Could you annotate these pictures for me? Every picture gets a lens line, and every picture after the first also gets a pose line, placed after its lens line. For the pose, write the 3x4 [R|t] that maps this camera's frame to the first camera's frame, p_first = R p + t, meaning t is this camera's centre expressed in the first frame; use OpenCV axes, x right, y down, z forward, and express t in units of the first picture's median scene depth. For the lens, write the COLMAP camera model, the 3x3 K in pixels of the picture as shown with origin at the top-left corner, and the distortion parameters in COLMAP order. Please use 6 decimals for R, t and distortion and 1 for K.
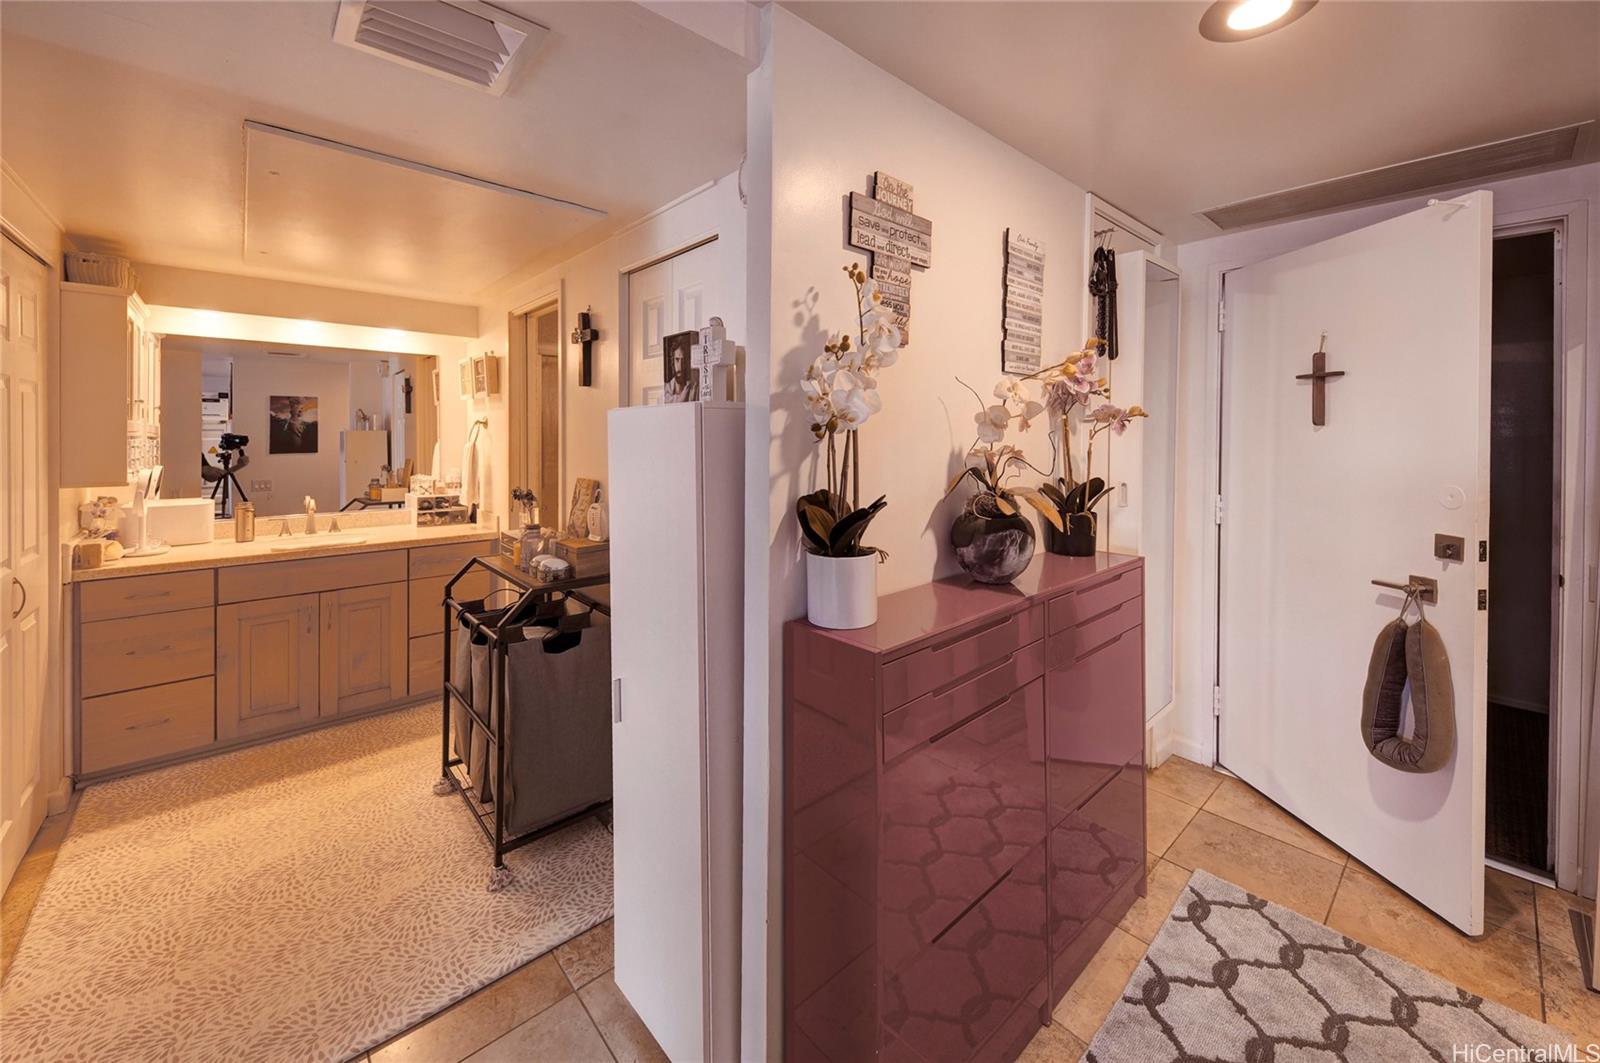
lens RADIAL K [[619.7, 0, 803.7], [0, 619.7, 442.3], [0, 0, 1]] dist [0.031208, -0.010490]
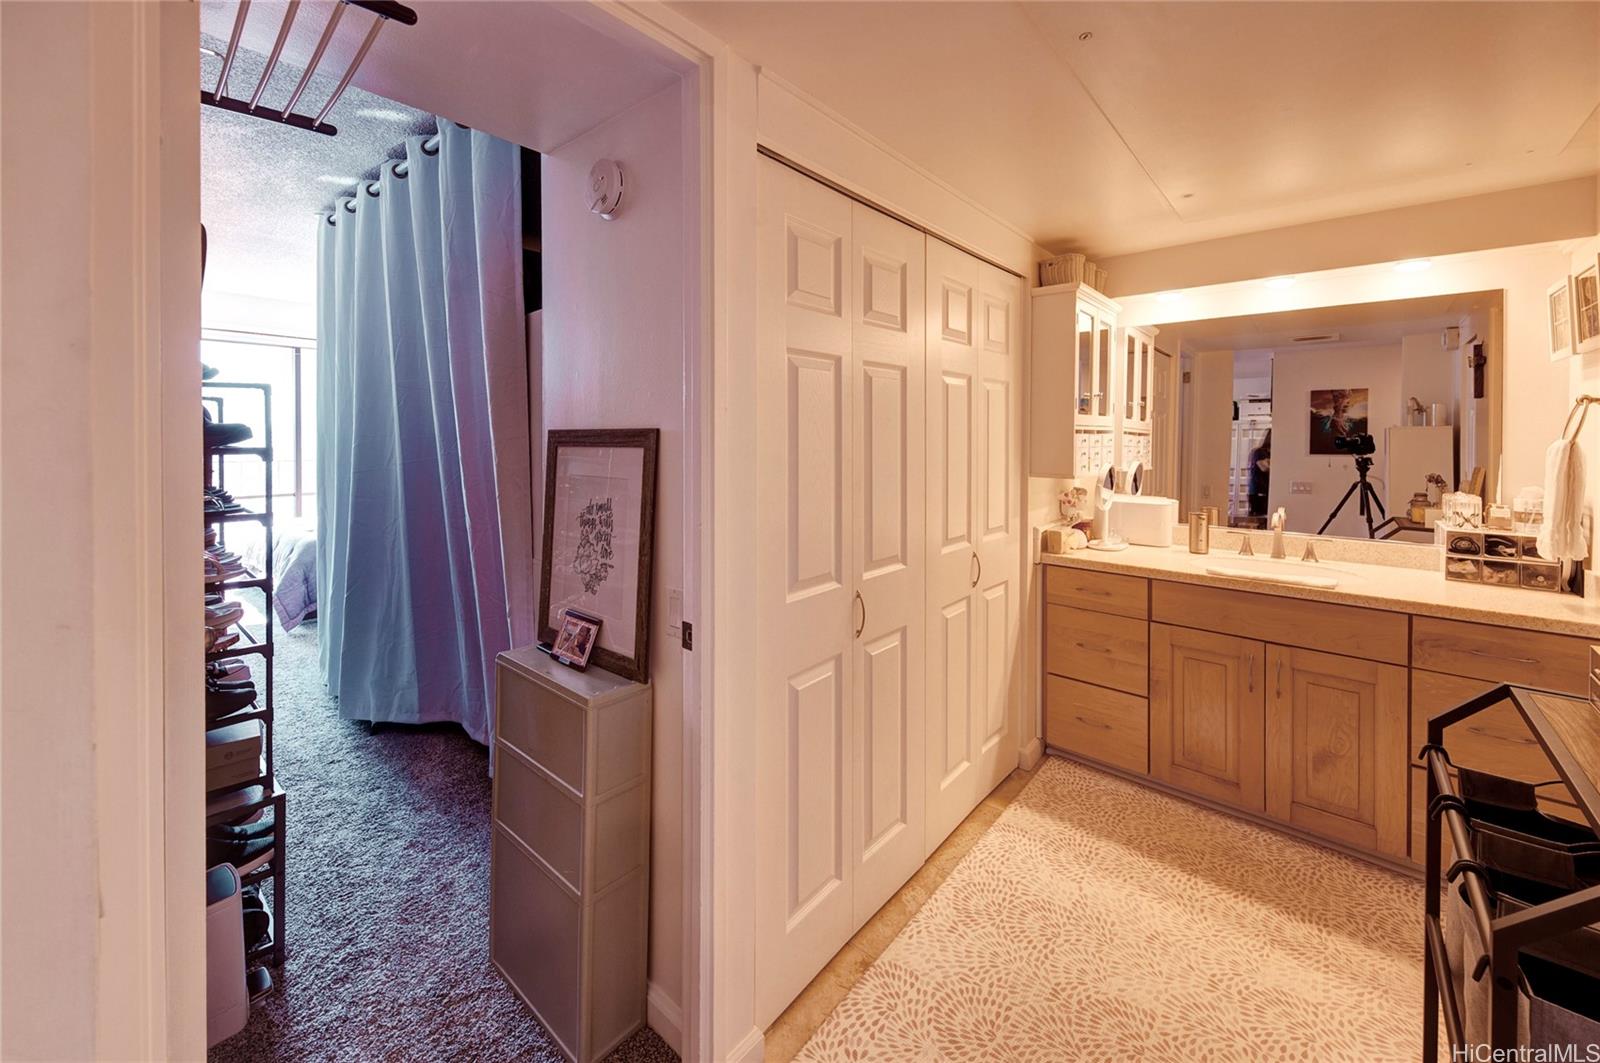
lens RADIAL K [[619.7, 0, 803.7], [0, 619.7, 442.3], [0, 0, 1]] dist [0.031208, -0.010490]
pose [[0.132483, 0.007008, -0.991161, -0.112063], [-0.012458, 0.999908, 0.005405, 0.009214], [0.991107, 0.011632, 0.132558, 0.352809]]
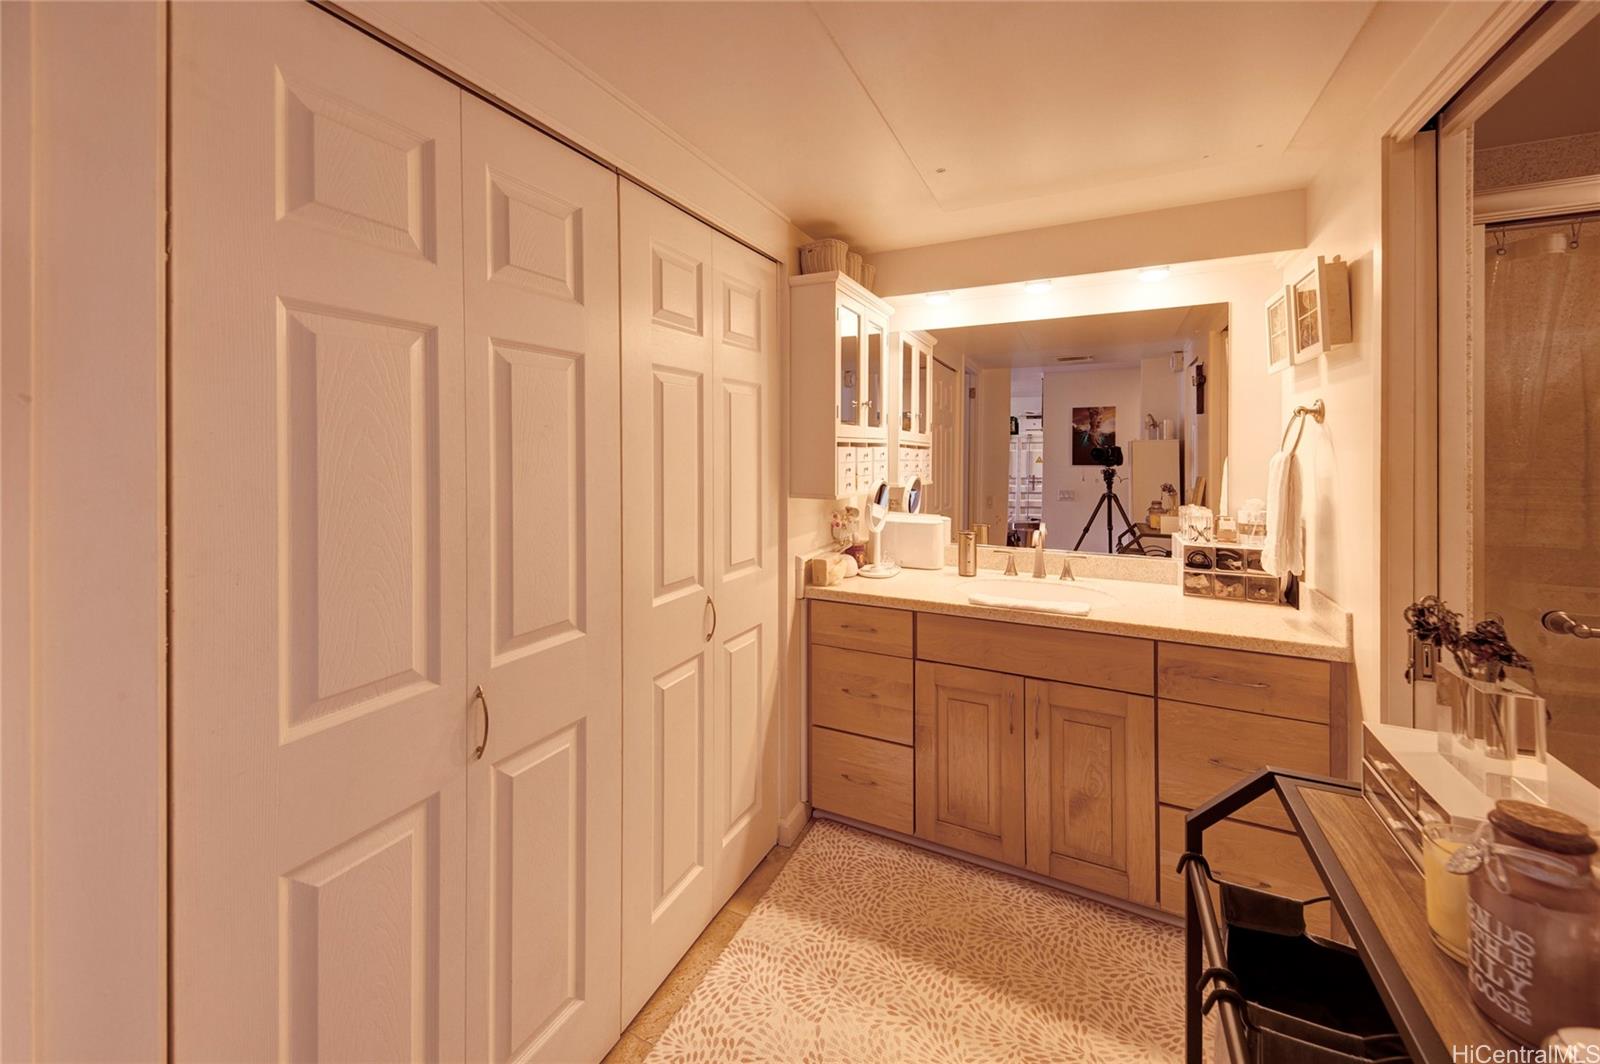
lens RADIAL K [[602.7, 0, 808.0], [0, 602.7, 454.9], [0, 0, 1]] dist [0.037395, -0.013106]
pose [[0.383128, 0.003272, -0.923689, -0.254638], [-0.007058, 0.999975, 0.000614, 0.006384], [0.923668, 0.006285, 0.383142, 0.519263]]
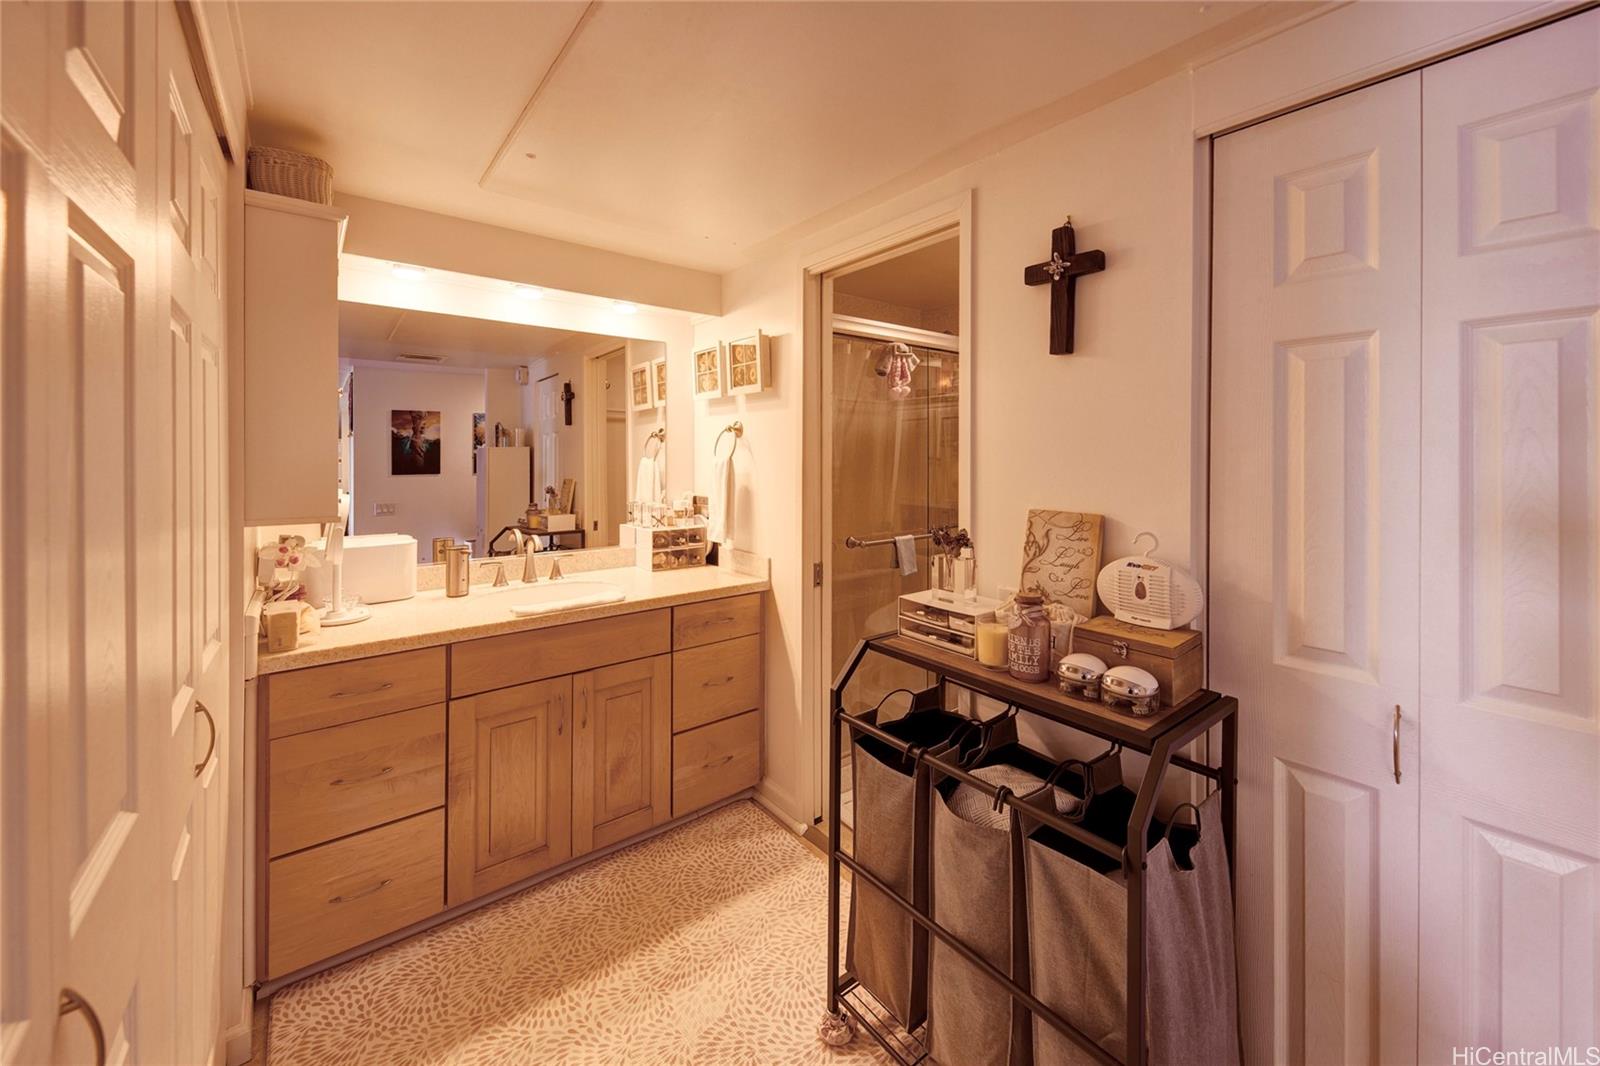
lens RADIAL K [[612.6, 0, 796.7], [0, 612.6, 460.8], [0, 0, 1]] dist [0.019604, -0.005880]
pose [[0.998184, -0.003867, -0.060110, -0.463063], [0.003566, 0.999981, -0.005102, 0.011127], [0.060129, 0.004878, 0.998179, 0.331808]]
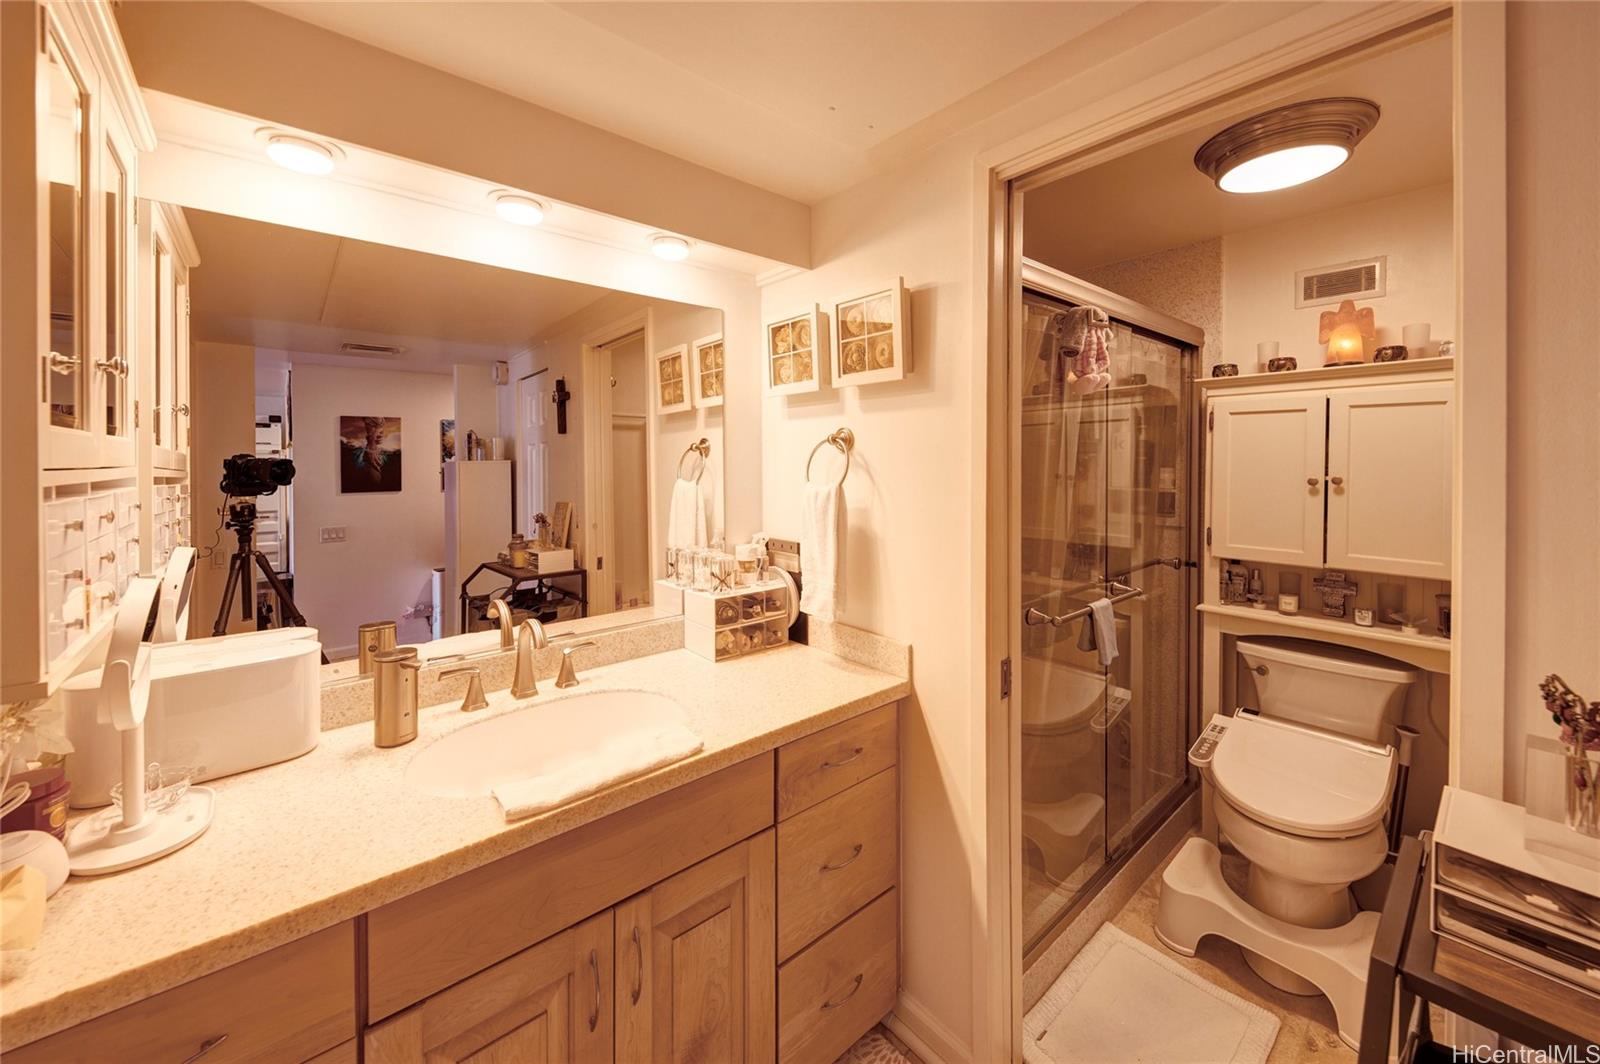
lens RADIAL K [[607.0, 0, 793.8], [0, 607.0, 468.2], [0, 0, 1]] dist [0.013027, -0.000064]
pose [[0.999613, -0.010174, -0.025904, -0.624865], [0.010122, 0.999946, -0.002149, -0.010551], [0.025924, 0.001886, 0.999662, 0.622190]]
